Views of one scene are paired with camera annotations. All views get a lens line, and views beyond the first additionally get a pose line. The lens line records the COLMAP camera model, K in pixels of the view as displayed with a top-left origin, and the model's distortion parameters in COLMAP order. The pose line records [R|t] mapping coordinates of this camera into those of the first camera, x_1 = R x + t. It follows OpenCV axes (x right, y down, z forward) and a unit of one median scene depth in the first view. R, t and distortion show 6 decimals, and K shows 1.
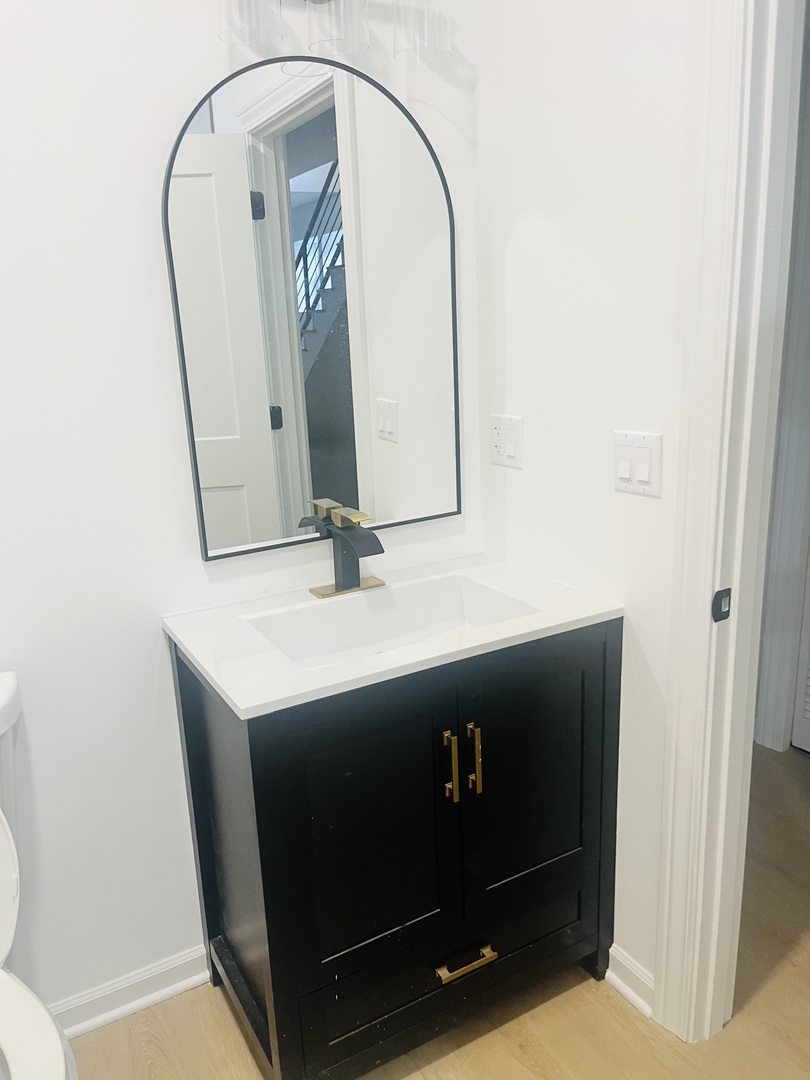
lens RADIAL K [[810.3, 0, 404.1], [0, 810.3, 554.8], [0, 0, 1]] dist [0.037920, -0.001136]
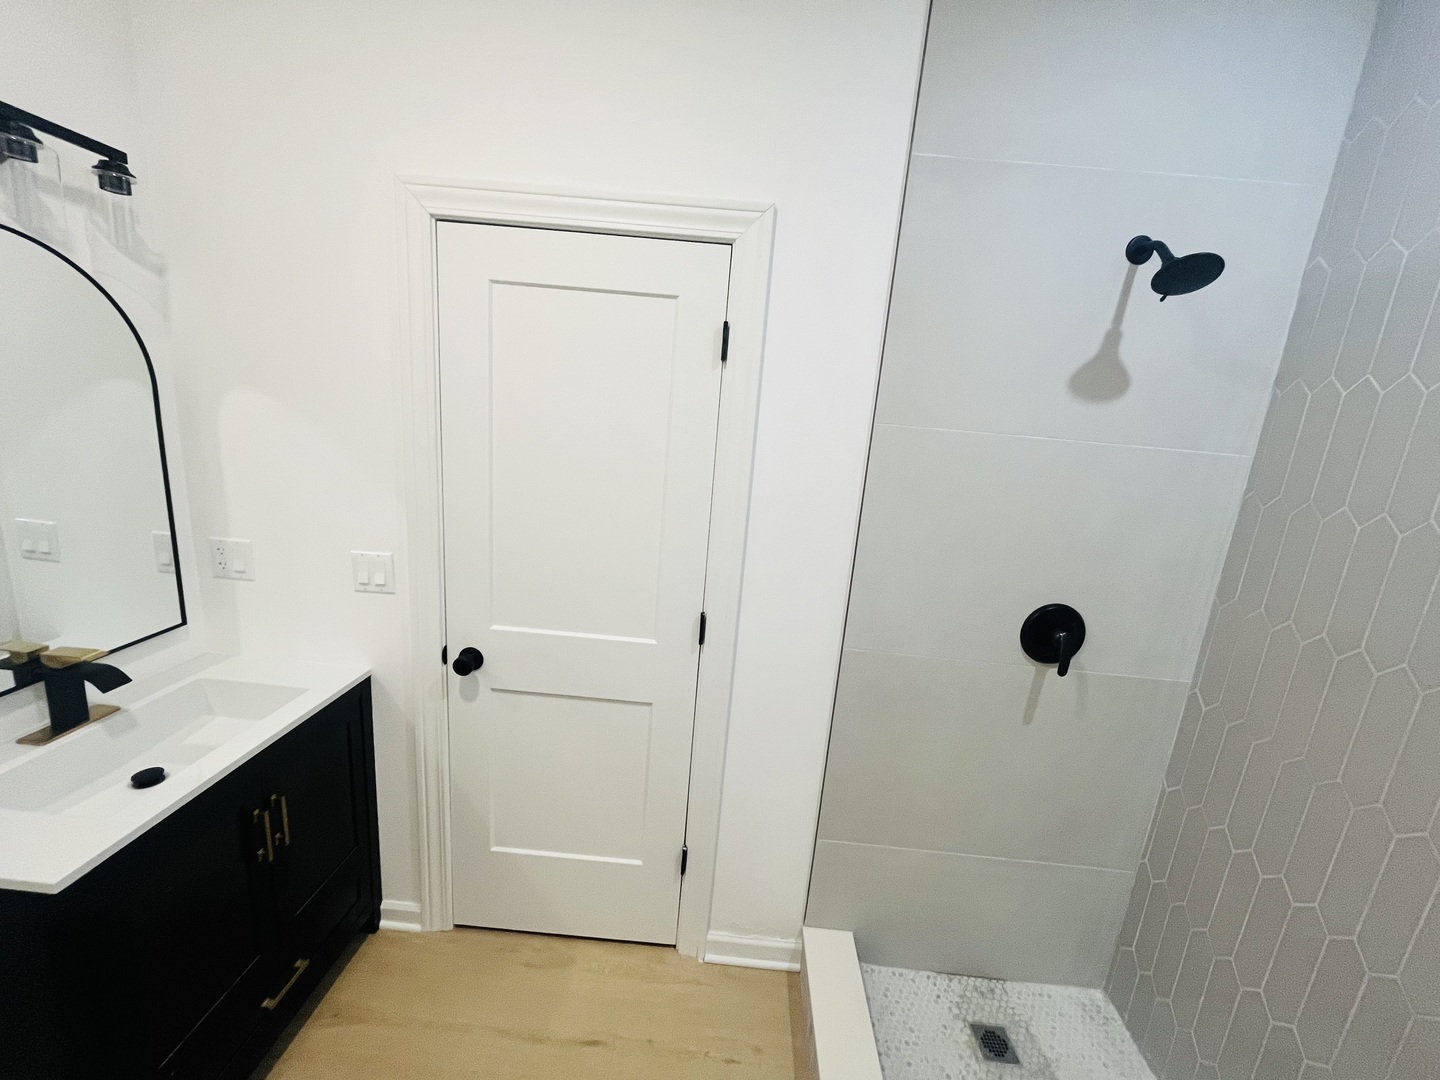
lens RADIAL K [[590.5, 0, 720.0], [0, 590.5, 540.0], [0, 0, 1]] dist [-0.000120, 0.000061]
pose [[0.524026, -0.097406, 0.846114, -0.251991], [0.126097, 0.991363, 0.036031, -0.114237], [-0.842316, 0.087811, 0.531783, -0.097647]]
